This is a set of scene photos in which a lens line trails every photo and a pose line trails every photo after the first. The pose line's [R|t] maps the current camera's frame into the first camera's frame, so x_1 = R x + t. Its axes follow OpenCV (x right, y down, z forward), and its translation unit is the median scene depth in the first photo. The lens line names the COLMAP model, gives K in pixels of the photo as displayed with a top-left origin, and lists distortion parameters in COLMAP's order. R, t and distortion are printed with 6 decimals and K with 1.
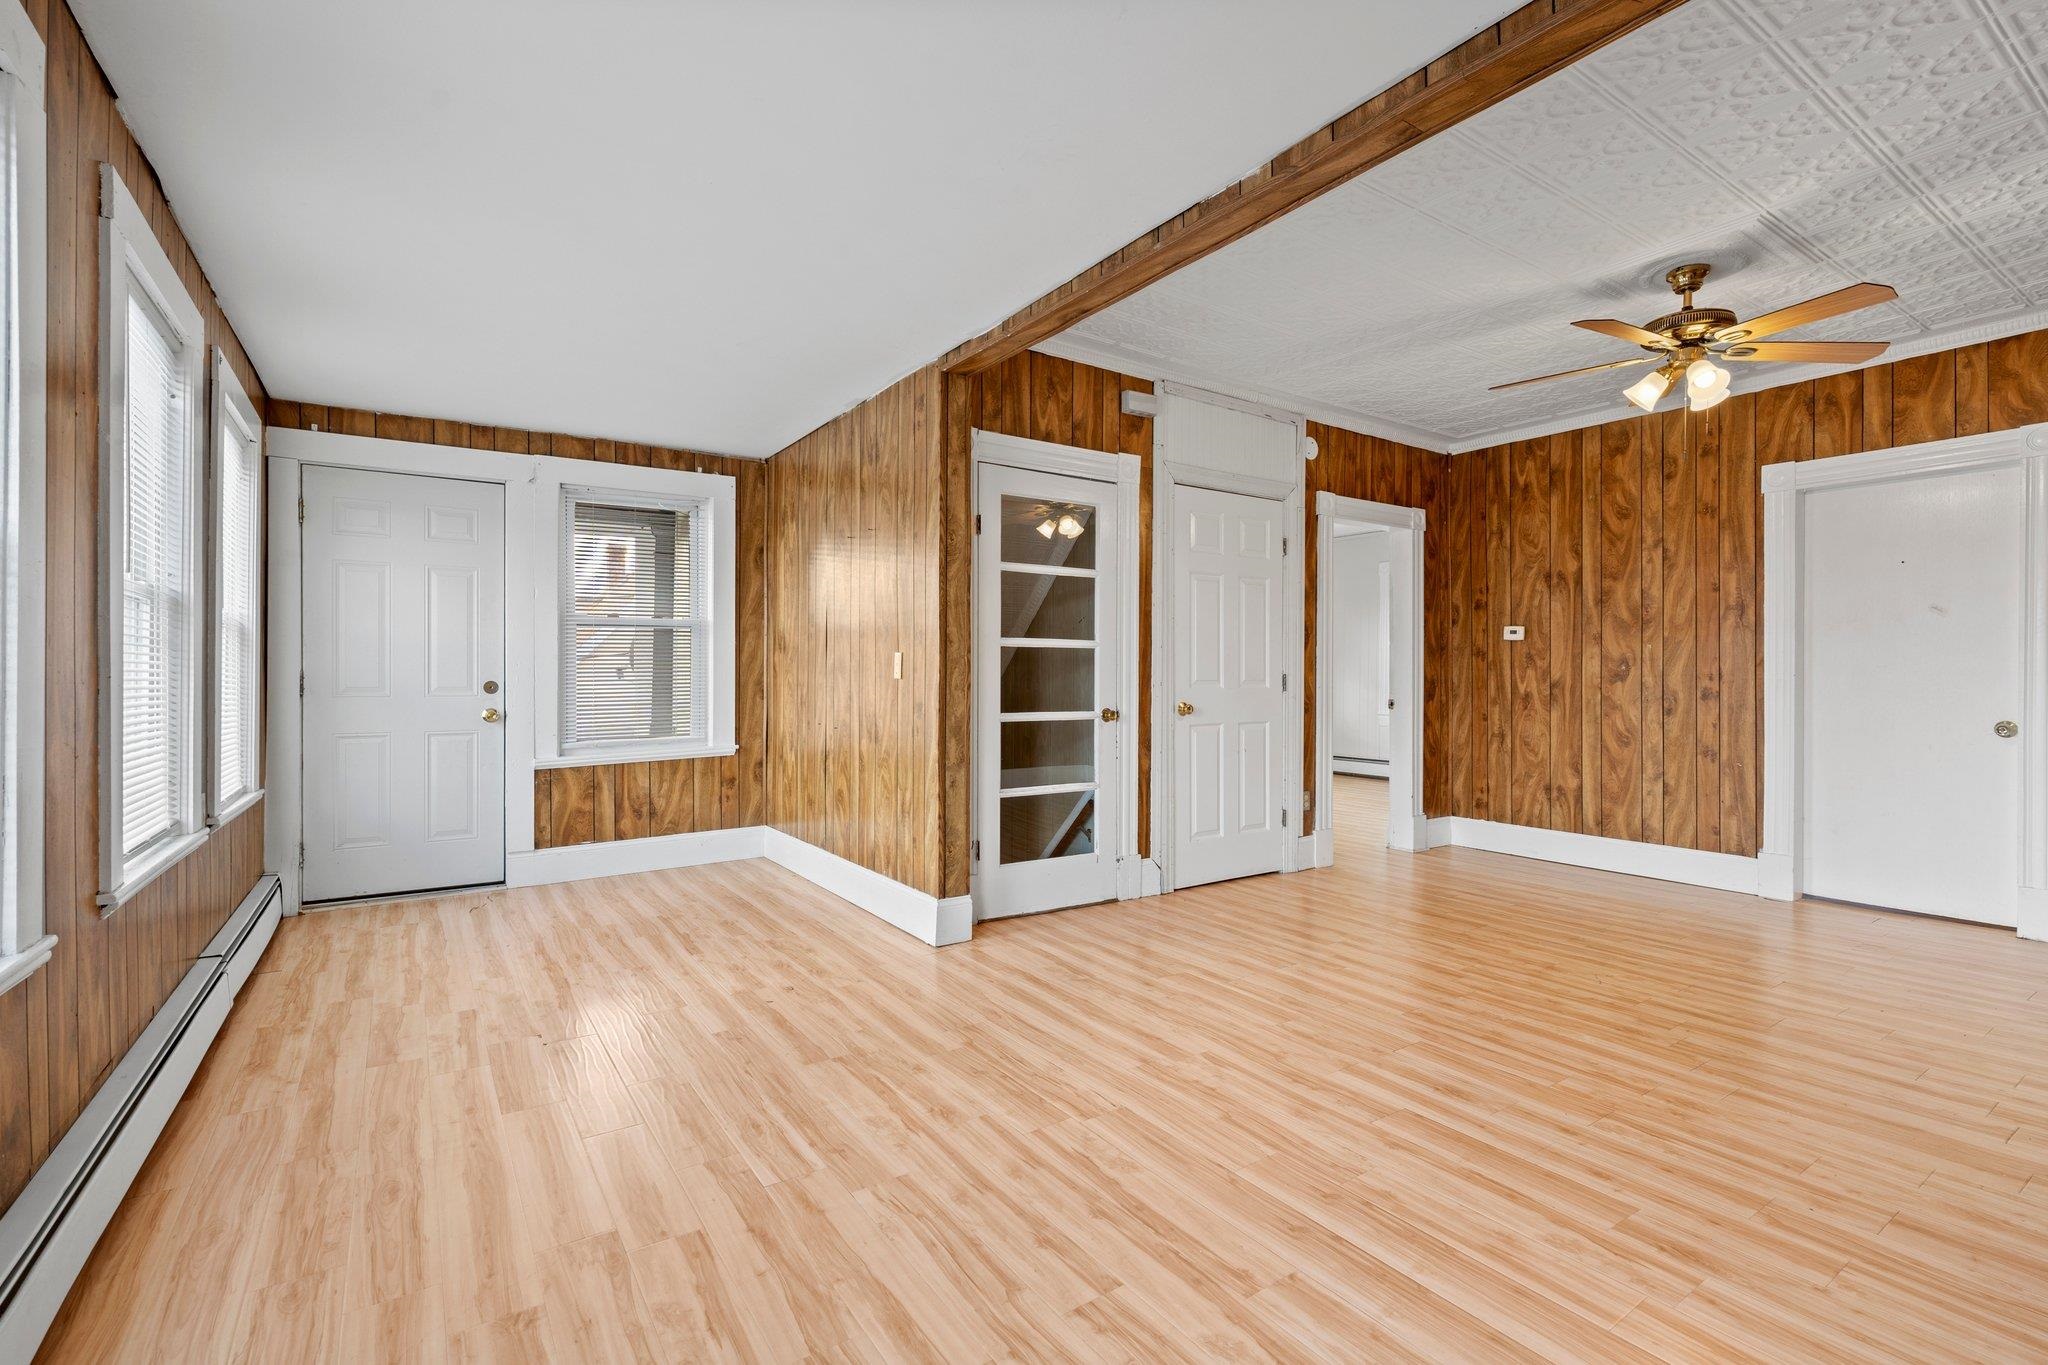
lens RADIAL K [[921.0, 0, 1024.0], [0, 921.0, 682.5], [0, 0, 1]] dist [0.000236, -0.000264]
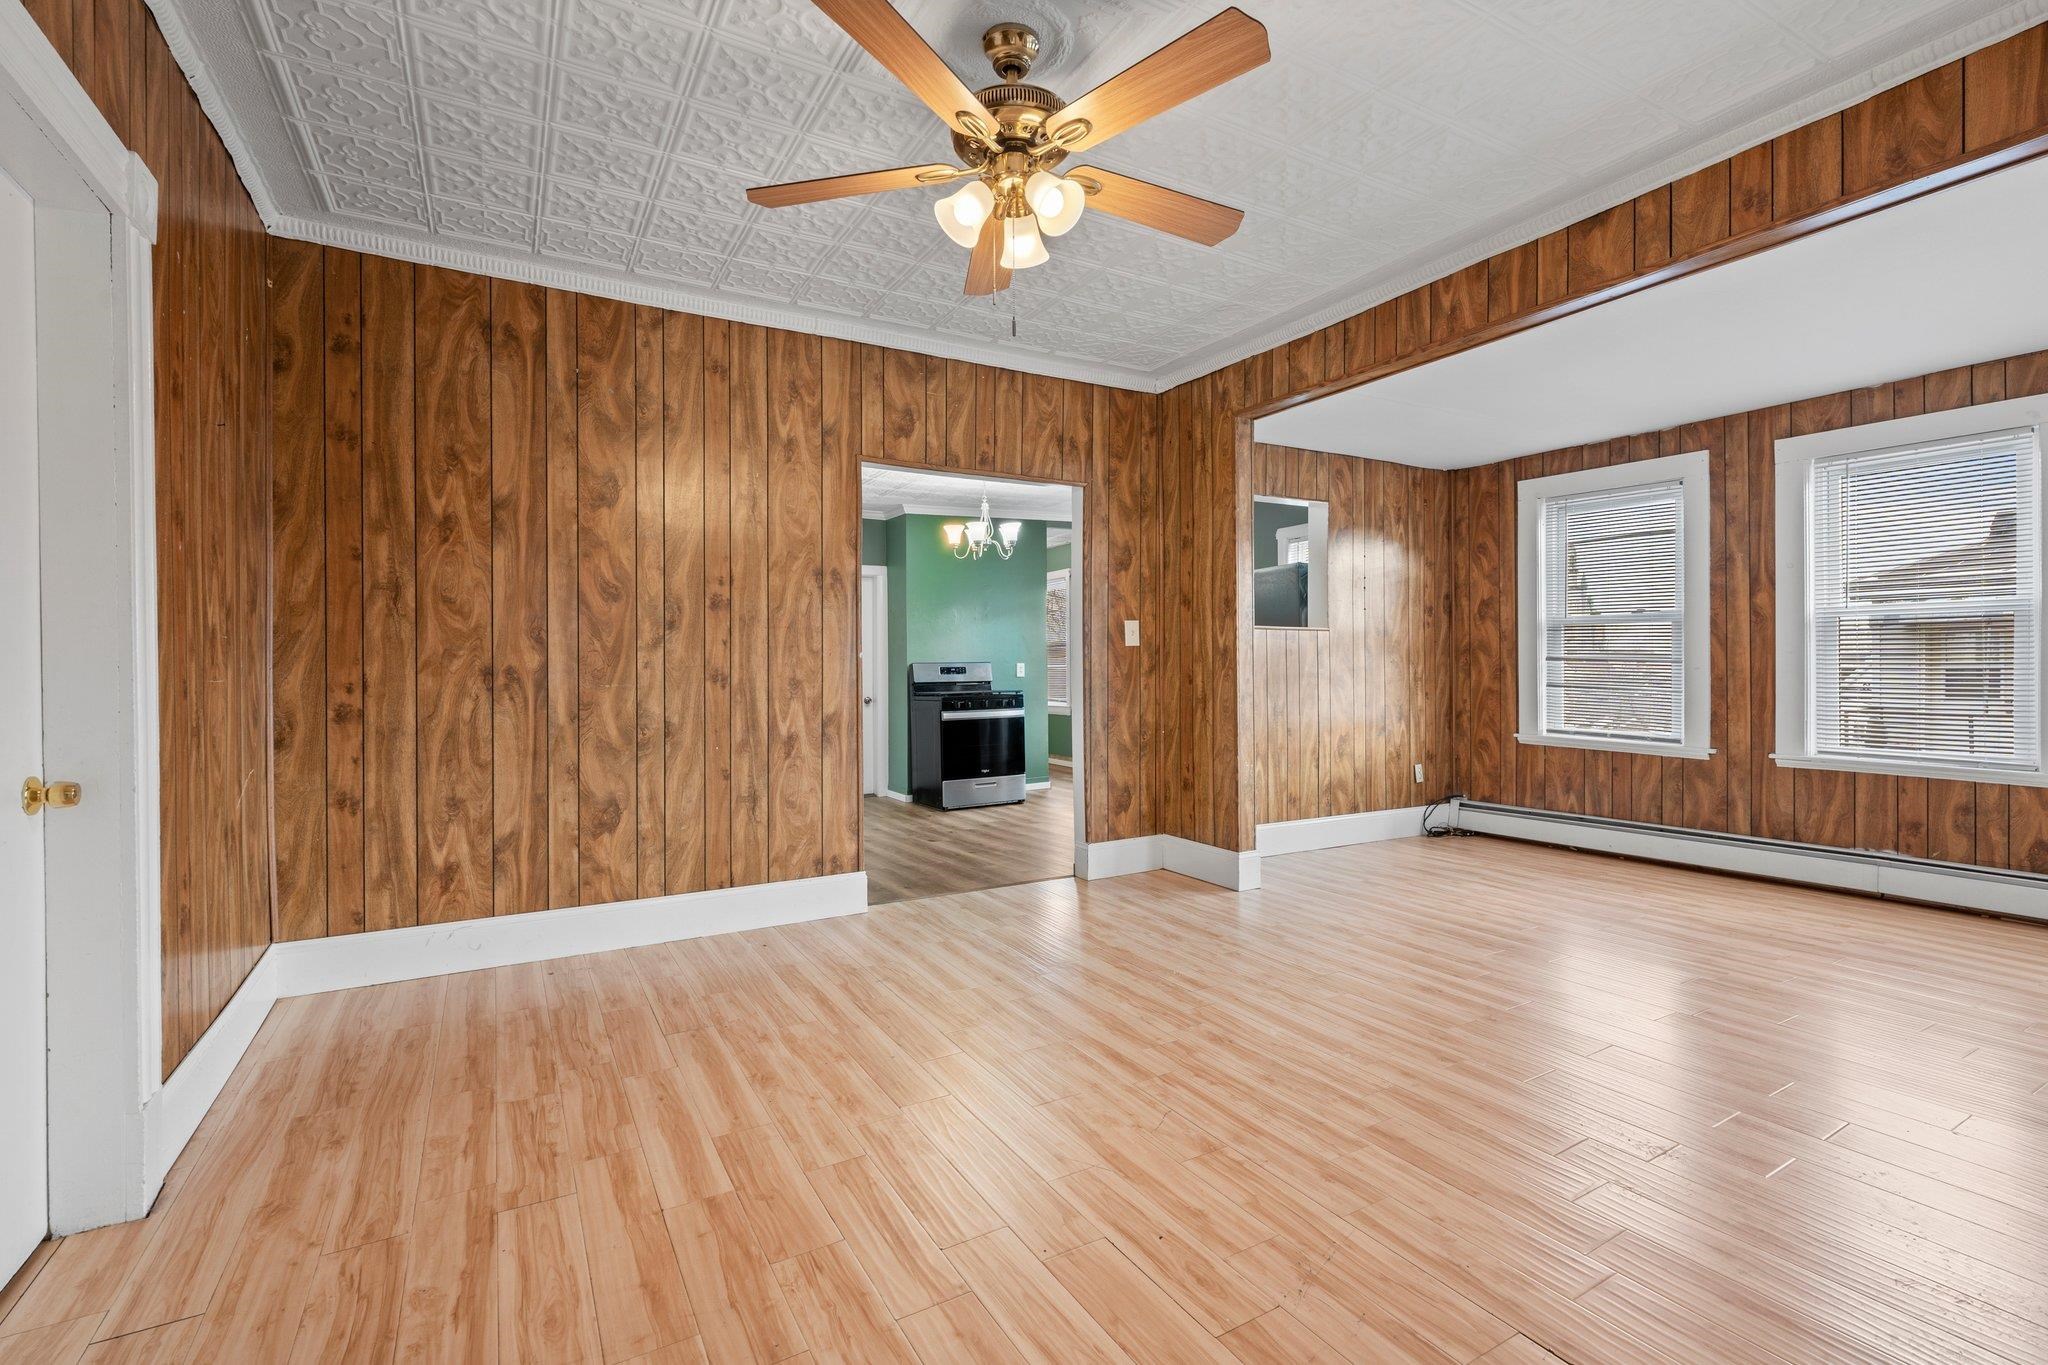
lens RADIAL K [[915.1, 0, 1029.8], [0, 915.1, 670.7], [0, 0, 1]] dist [-0.000881, -0.000999]
pose [[-0.997768, 0.005601, 0.066539, 0.548046], [0.006151, 0.999949, 0.008069, -0.007900], [-0.066490, 0.008460, -0.997751, 1.355586]]
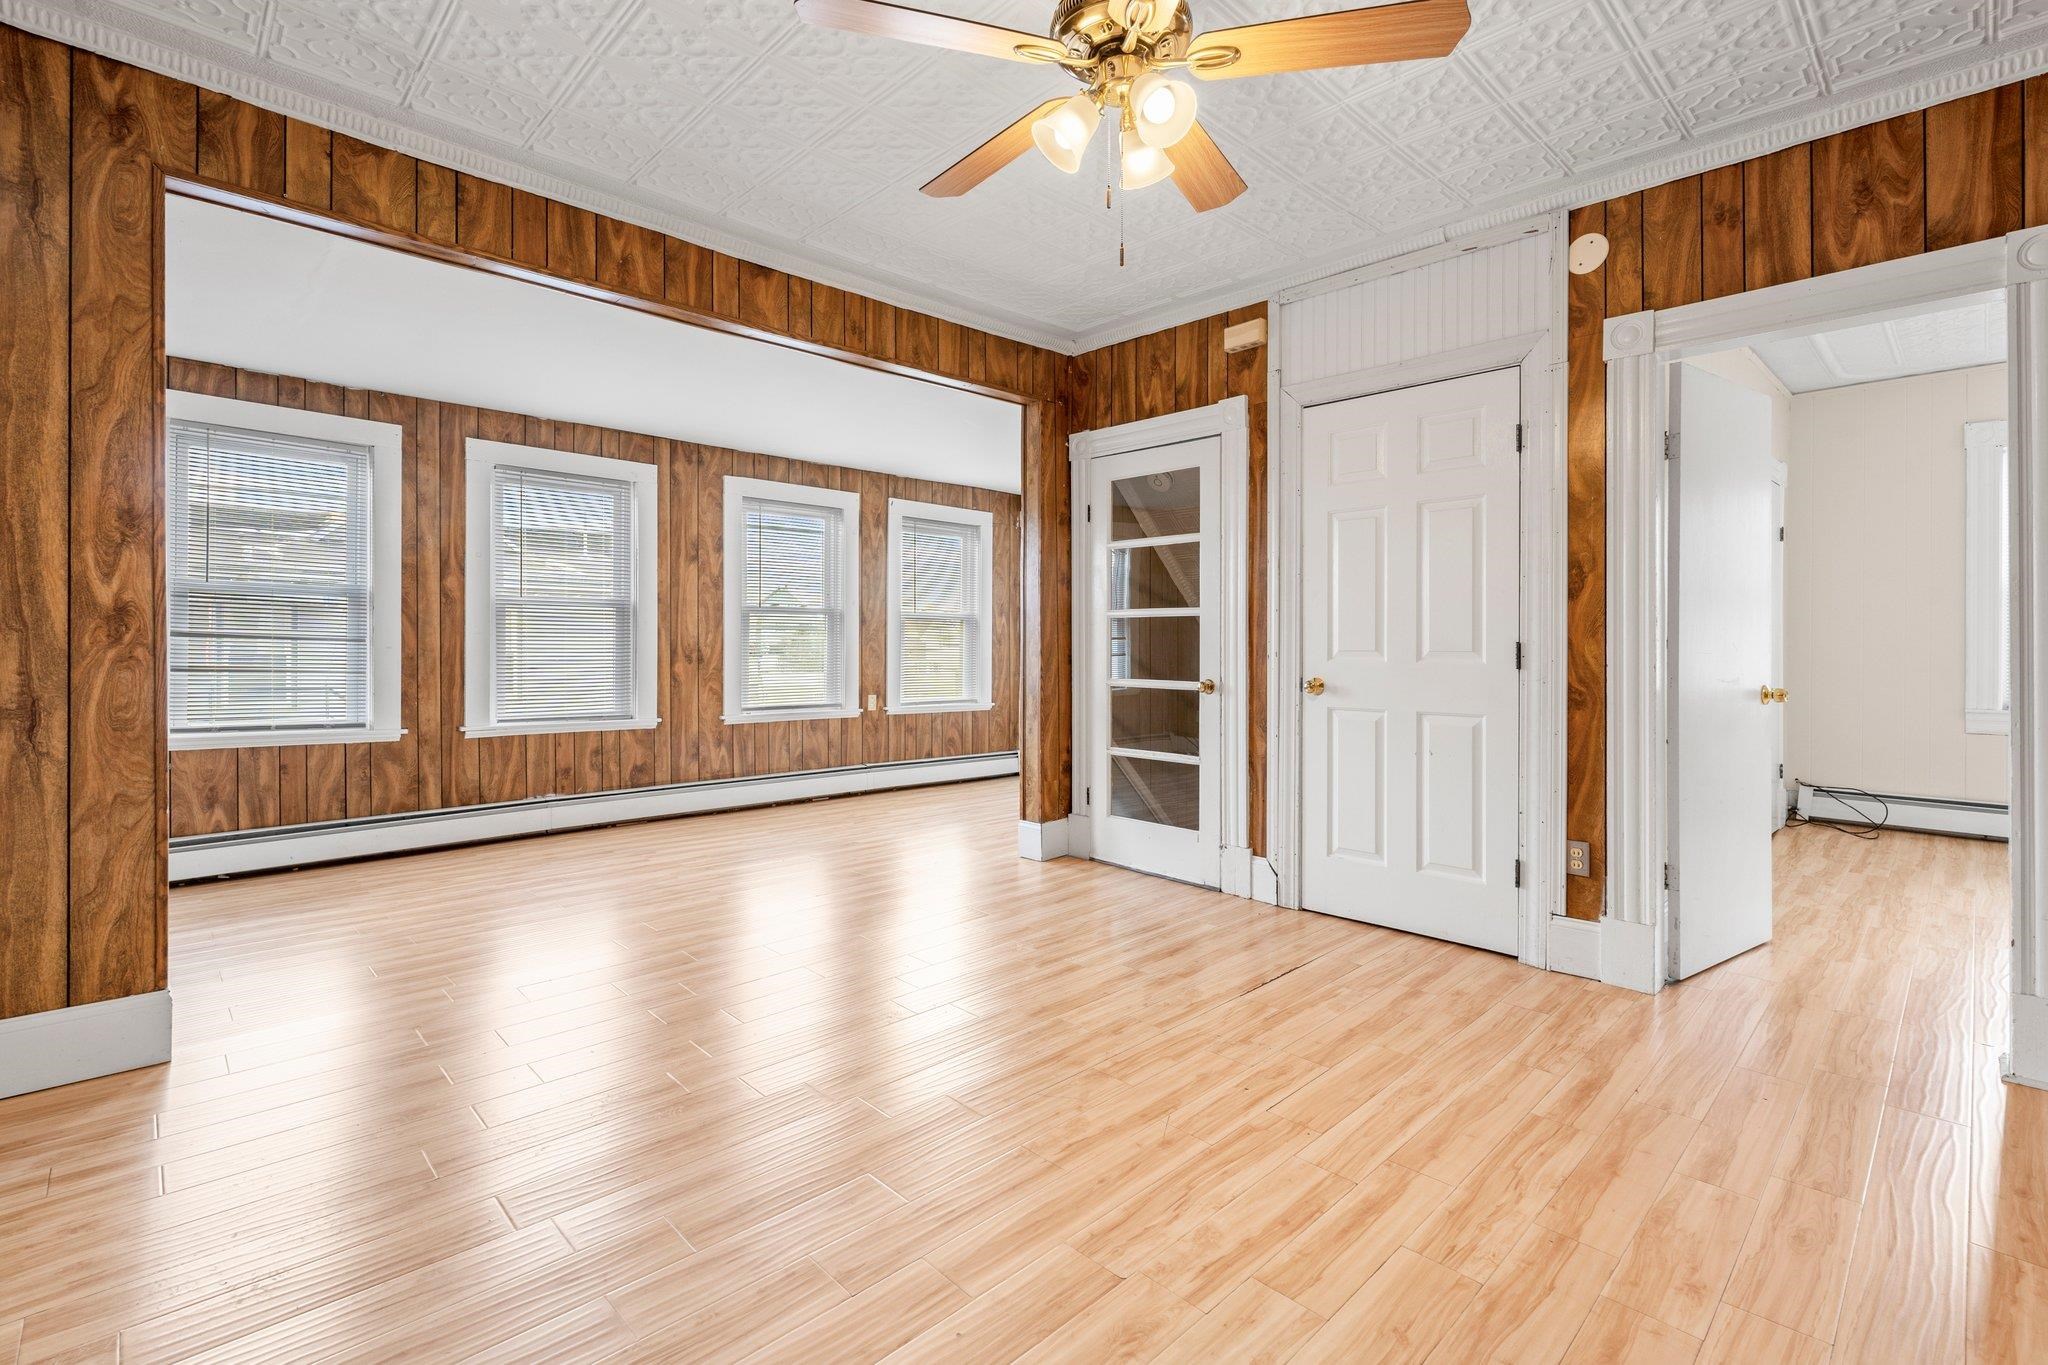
lens RADIAL K [[926.4, 0, 1020.2], [0, 926.4, 639.8], [0, 0, 1]] dist [0.000308, -0.000814]
pose [[0.169692, -0.005012, -0.985484, 1.044622], [-0.007785, 0.999949, -0.006426, -0.004560], [0.985466, 0.008762, 0.169644, 0.695525]]
